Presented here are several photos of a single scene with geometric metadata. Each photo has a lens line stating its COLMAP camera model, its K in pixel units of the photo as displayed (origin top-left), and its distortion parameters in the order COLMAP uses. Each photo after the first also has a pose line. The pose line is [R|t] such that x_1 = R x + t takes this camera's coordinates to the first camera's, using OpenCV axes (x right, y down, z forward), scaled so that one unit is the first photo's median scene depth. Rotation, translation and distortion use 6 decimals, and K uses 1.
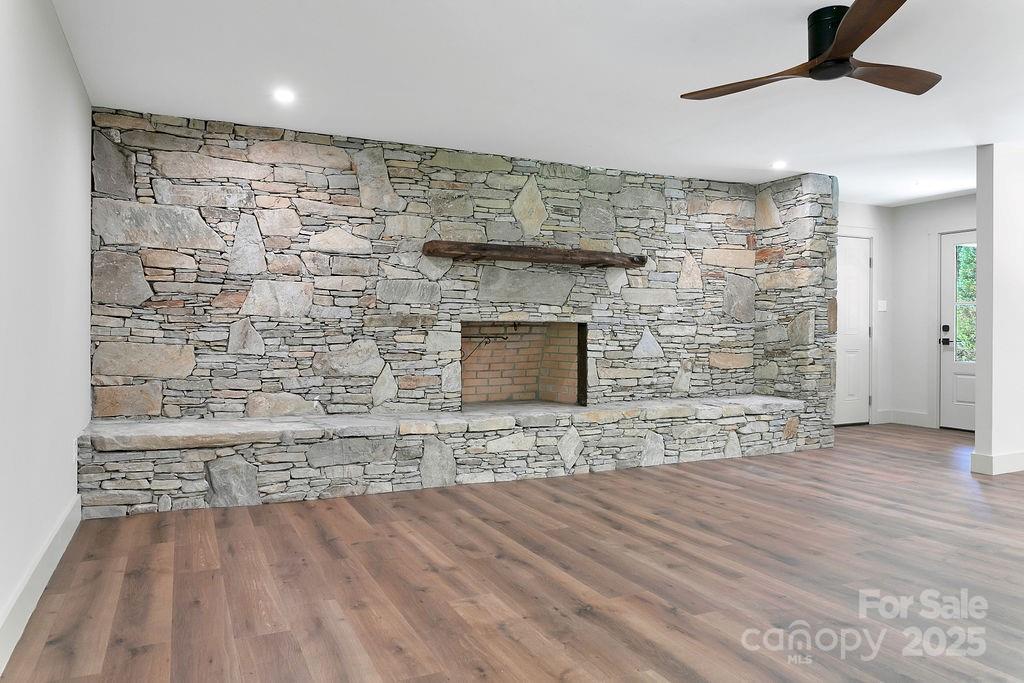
lens RADIAL K [[697.6, 0, 502.6], [0, 697.6, 335.3], [0, 0, 1]] dist [-0.006457, -0.010724]
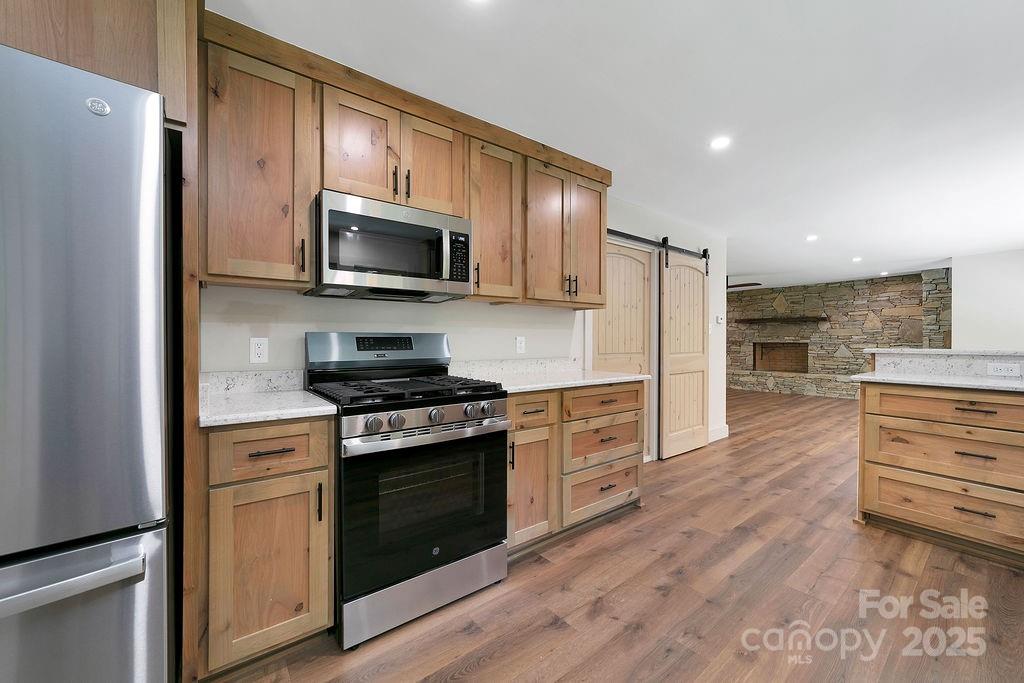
lens RADIAL K [[398.4, 0, 501.0], [0, 398.4, 343.2], [0, 0, 1]] dist [-0.012702, 0.006717]
pose [[0.218436, 0.004798, -0.975840, 1.478255], [-0.002079, 0.999988, 0.004452, -0.022591], [0.975849, 0.001056, 0.218443, -0.532179]]
